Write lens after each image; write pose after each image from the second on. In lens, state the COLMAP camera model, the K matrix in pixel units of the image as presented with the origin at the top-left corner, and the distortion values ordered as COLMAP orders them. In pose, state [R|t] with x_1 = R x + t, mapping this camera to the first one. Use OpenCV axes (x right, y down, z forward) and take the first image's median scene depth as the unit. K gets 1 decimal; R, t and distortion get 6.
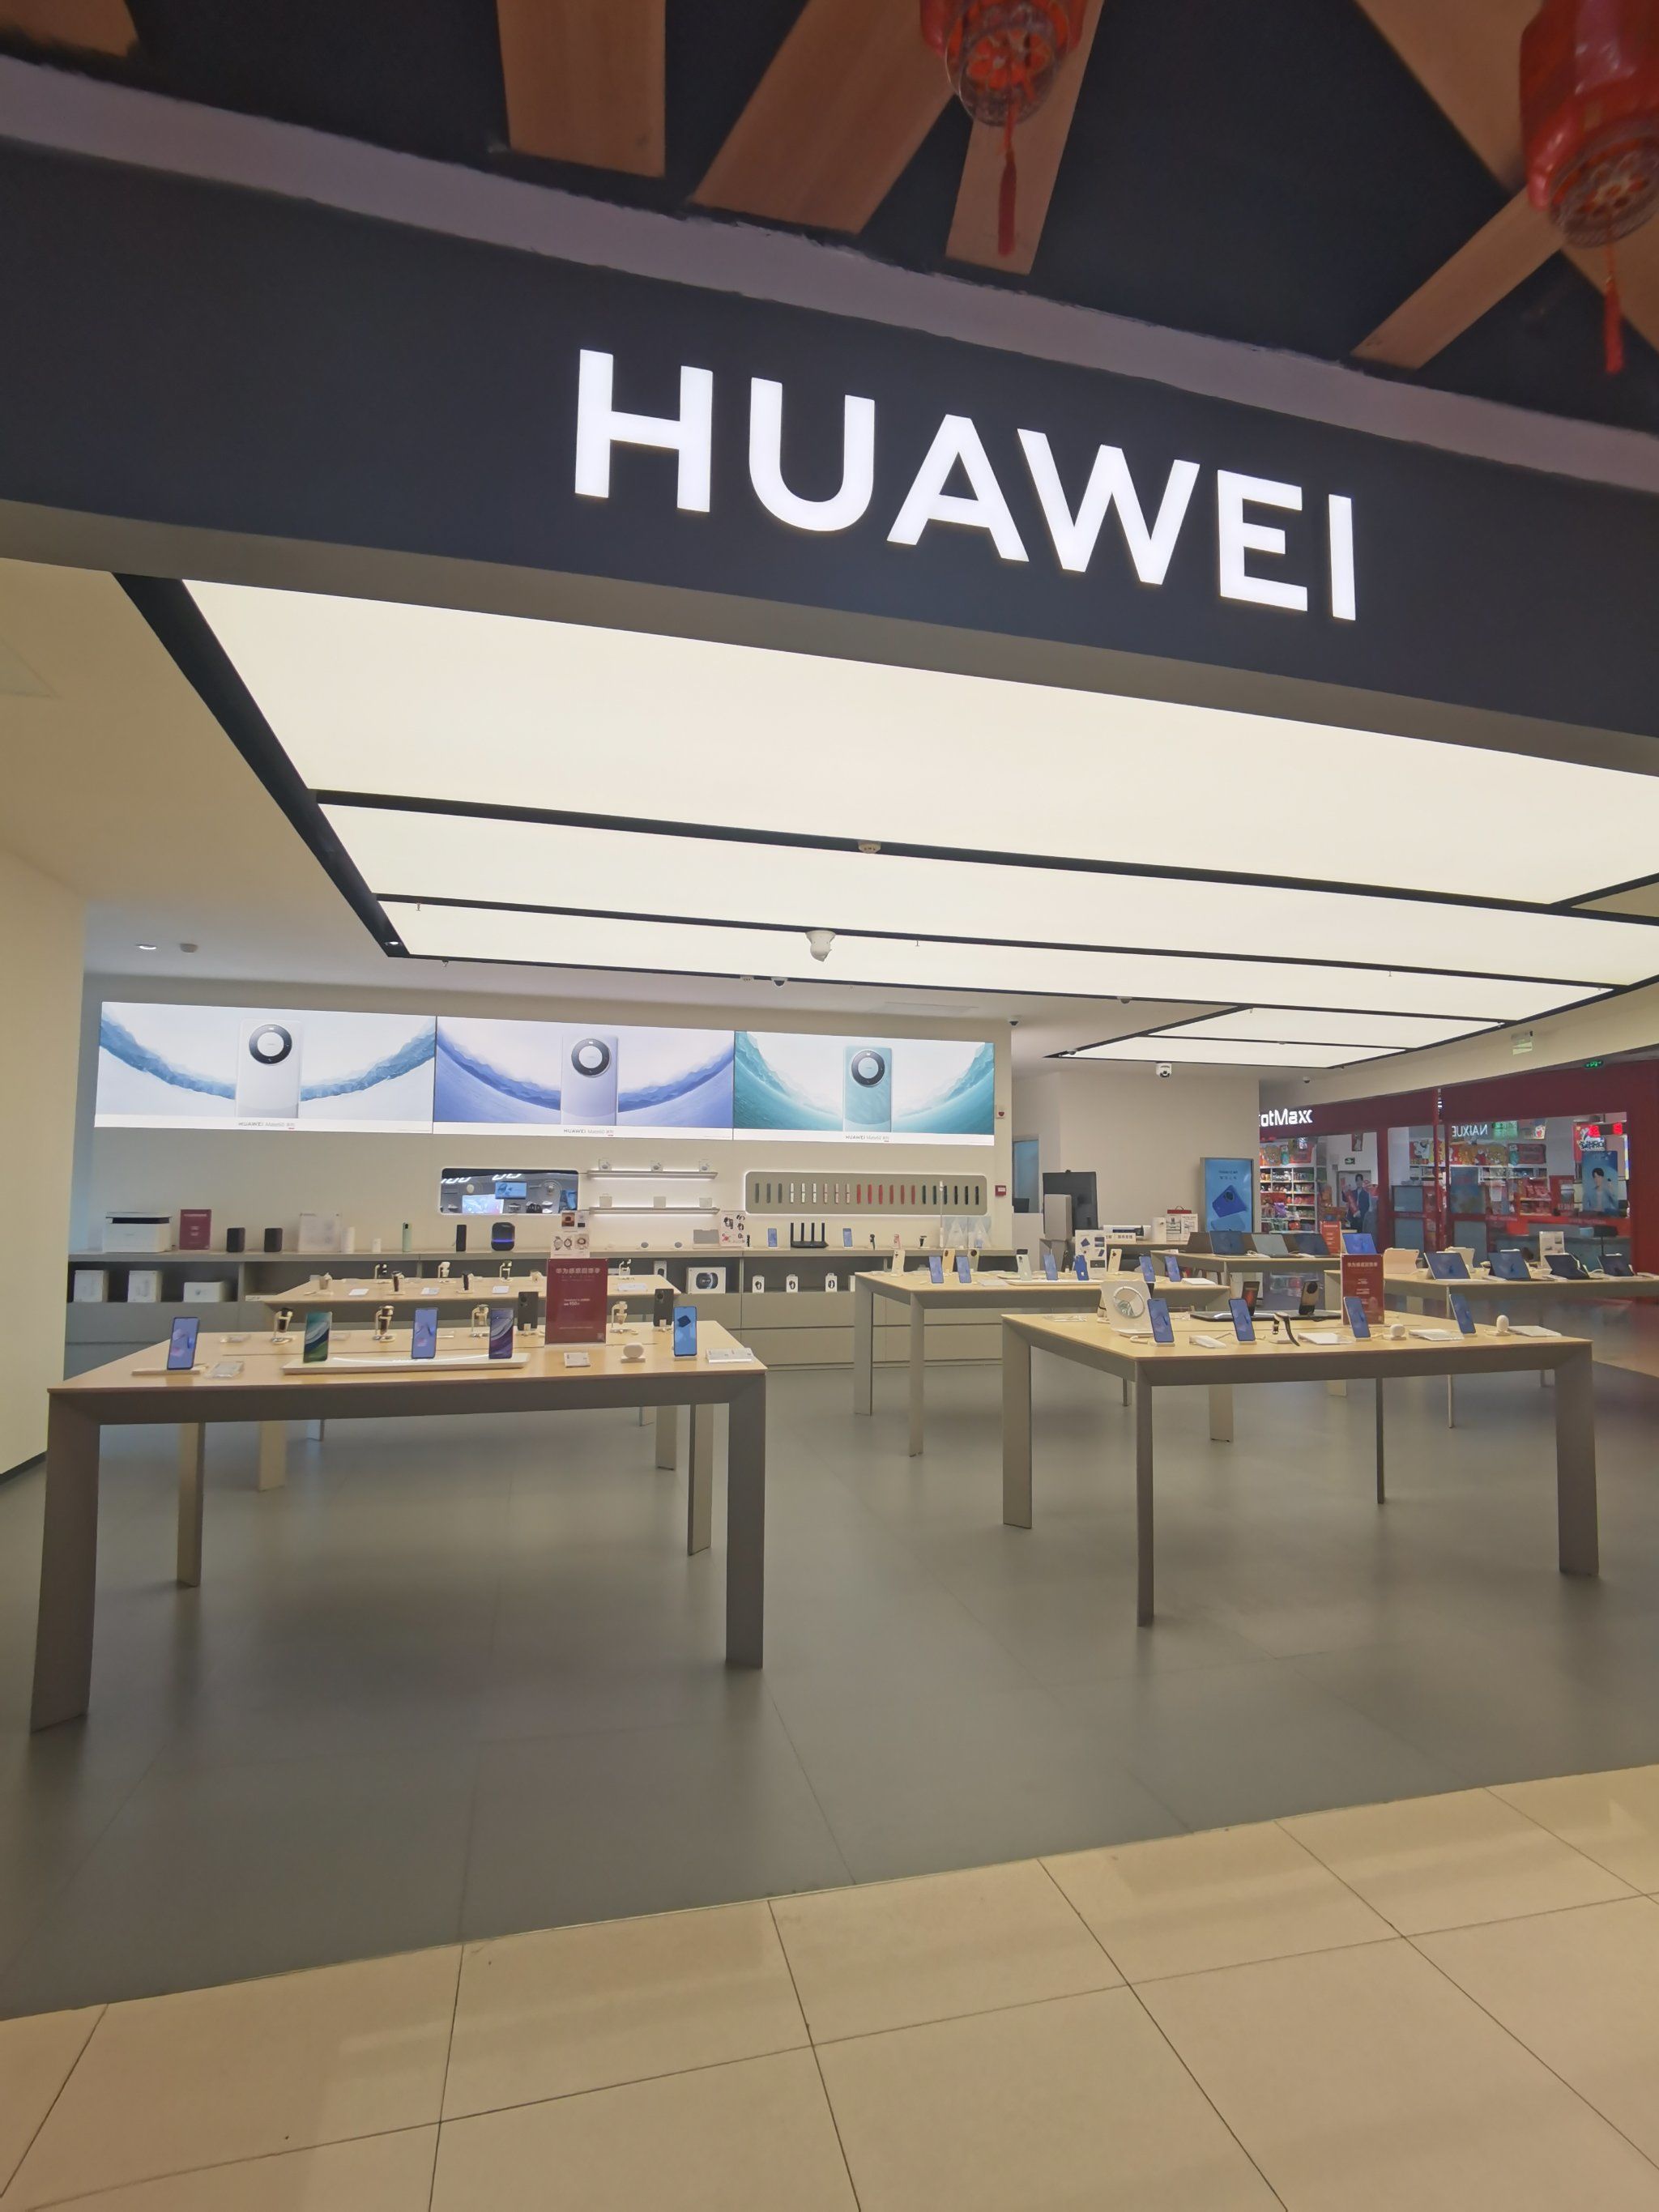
lens RADIAL K [[1122.5, 0, 819.4], [0, 1122.5, 1113.4], [0, 0, 1]] dist [-0.059030, 0.041793]
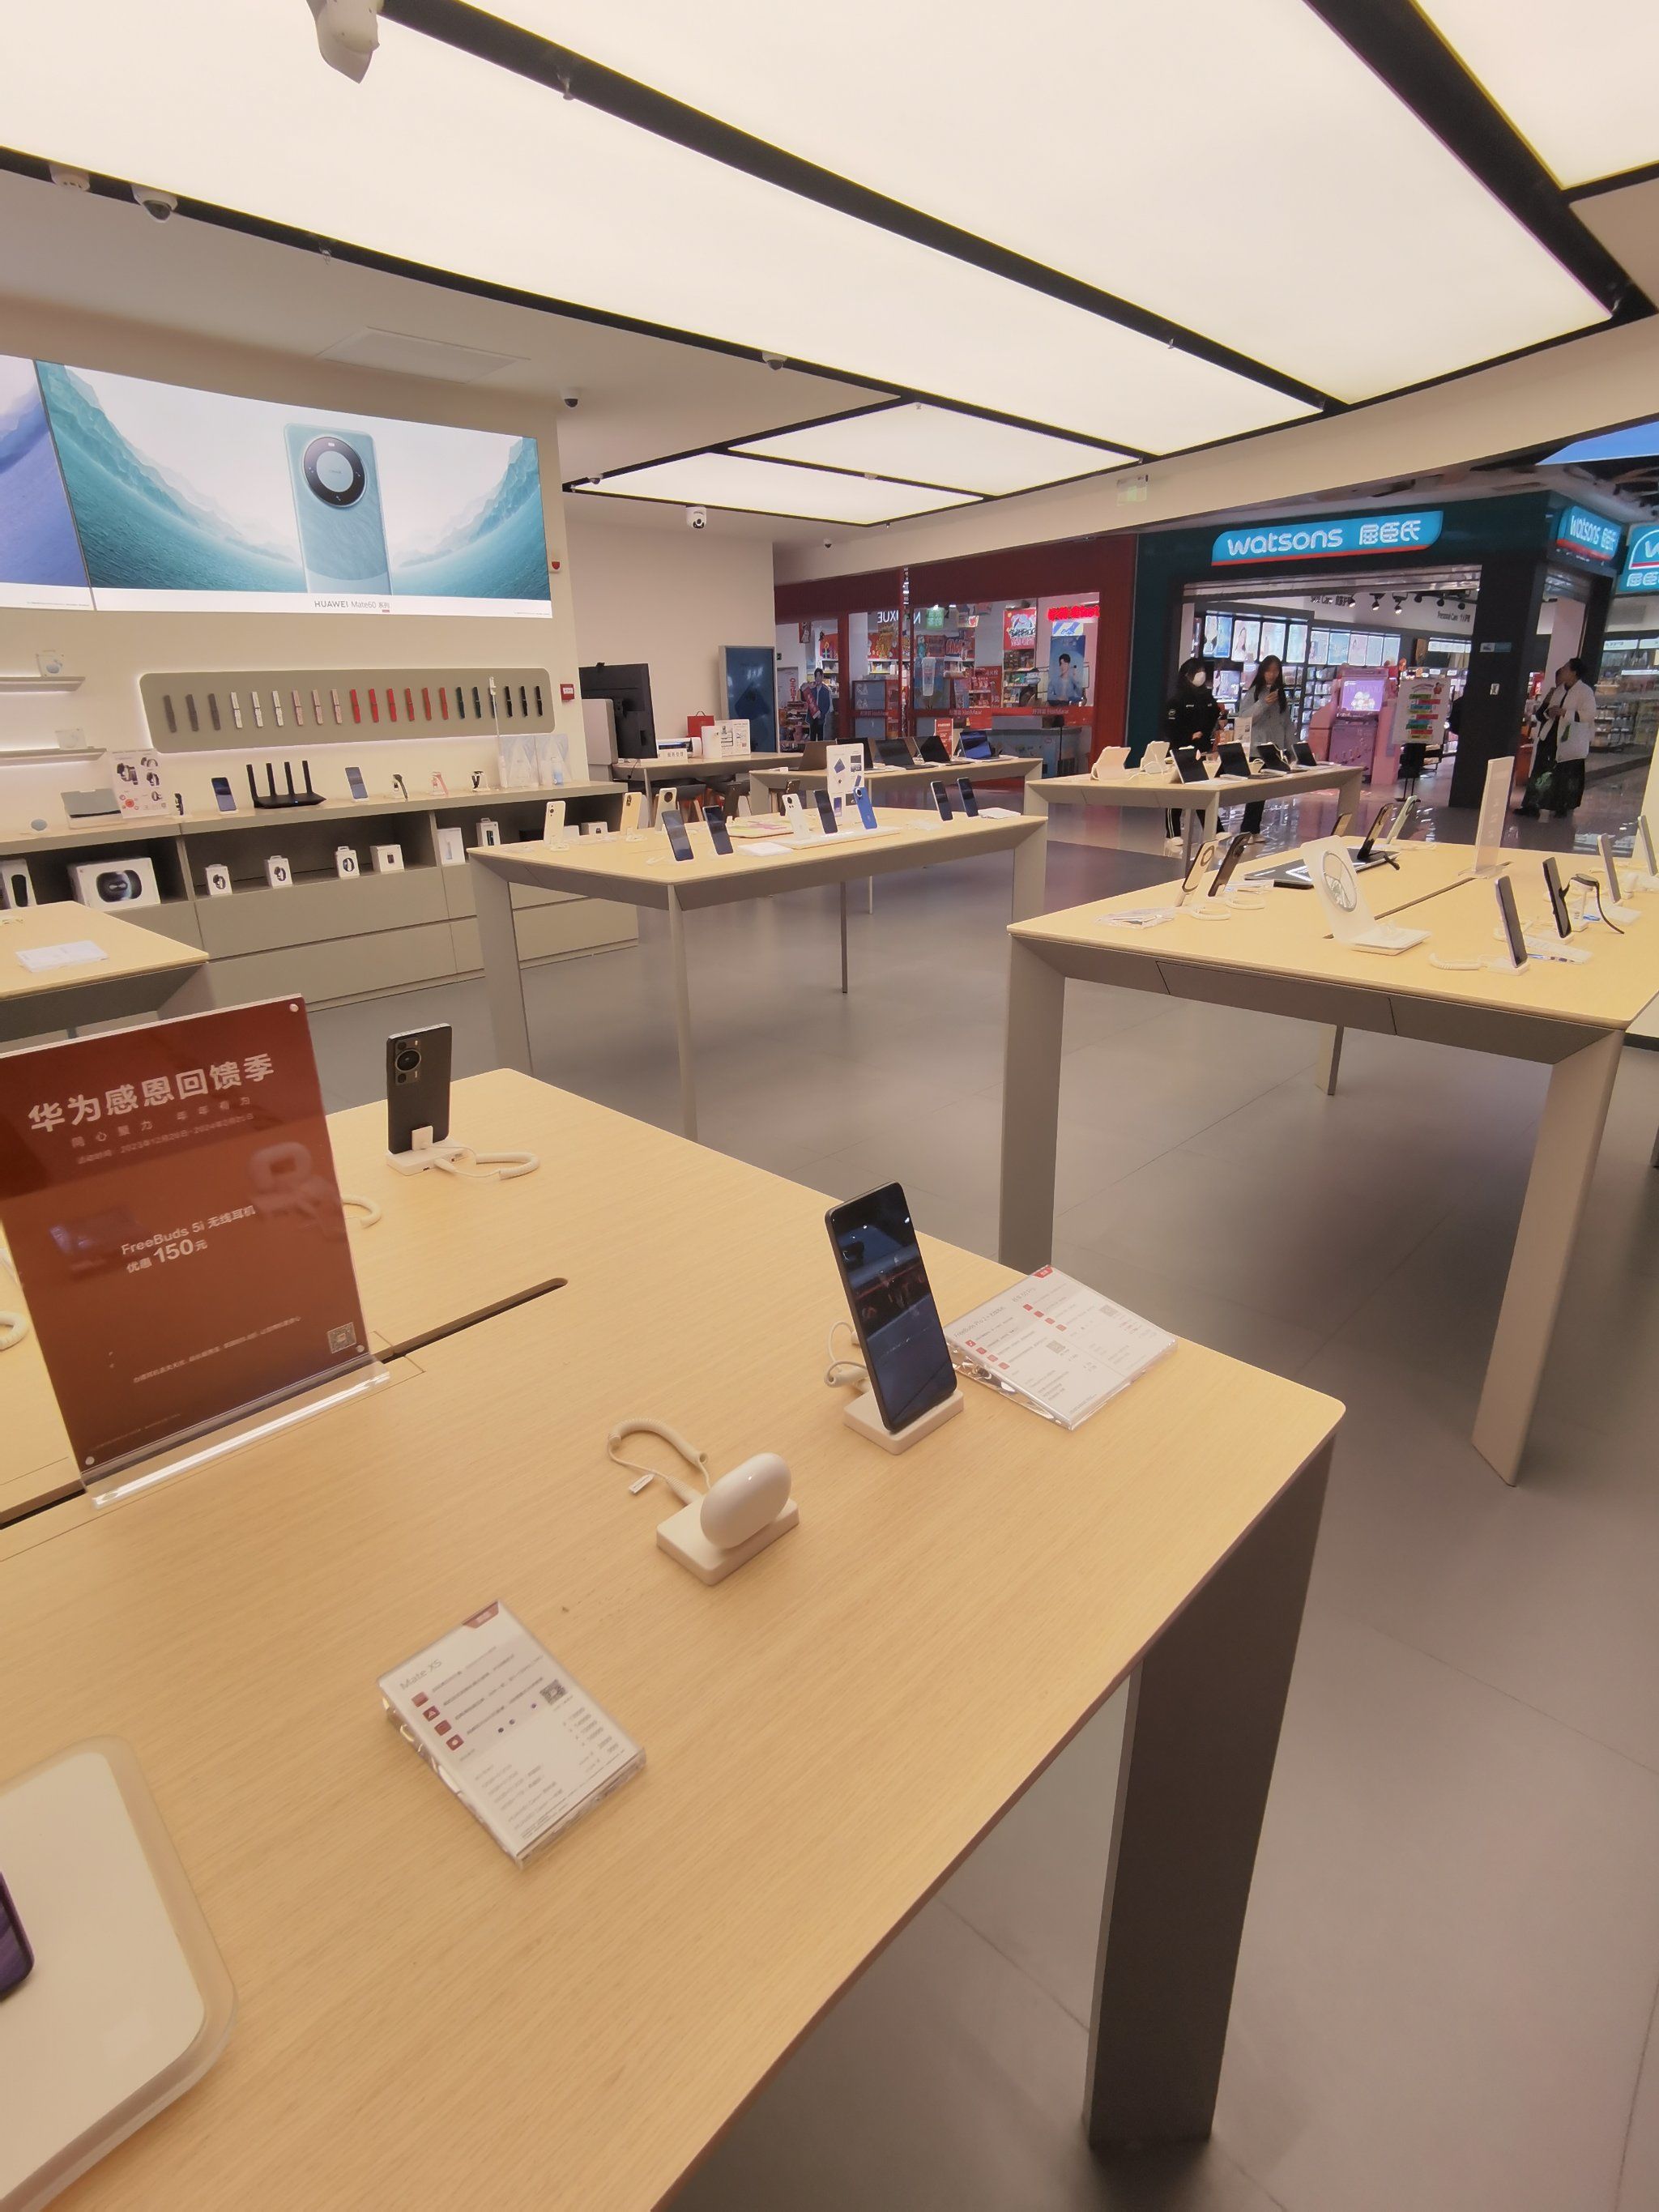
lens RADIAL K [[1122.5, 0, 819.4], [0, 1122.5, 1113.4], [0, 0, 1]] dist [-0.059030, 0.041793]
pose [[0.851703, -0.218060, 0.476499, -0.084058], [0.004980, 0.912634, 0.408746, 0.030010], [-0.524001, -0.345757, 0.778380, 0.338243]]
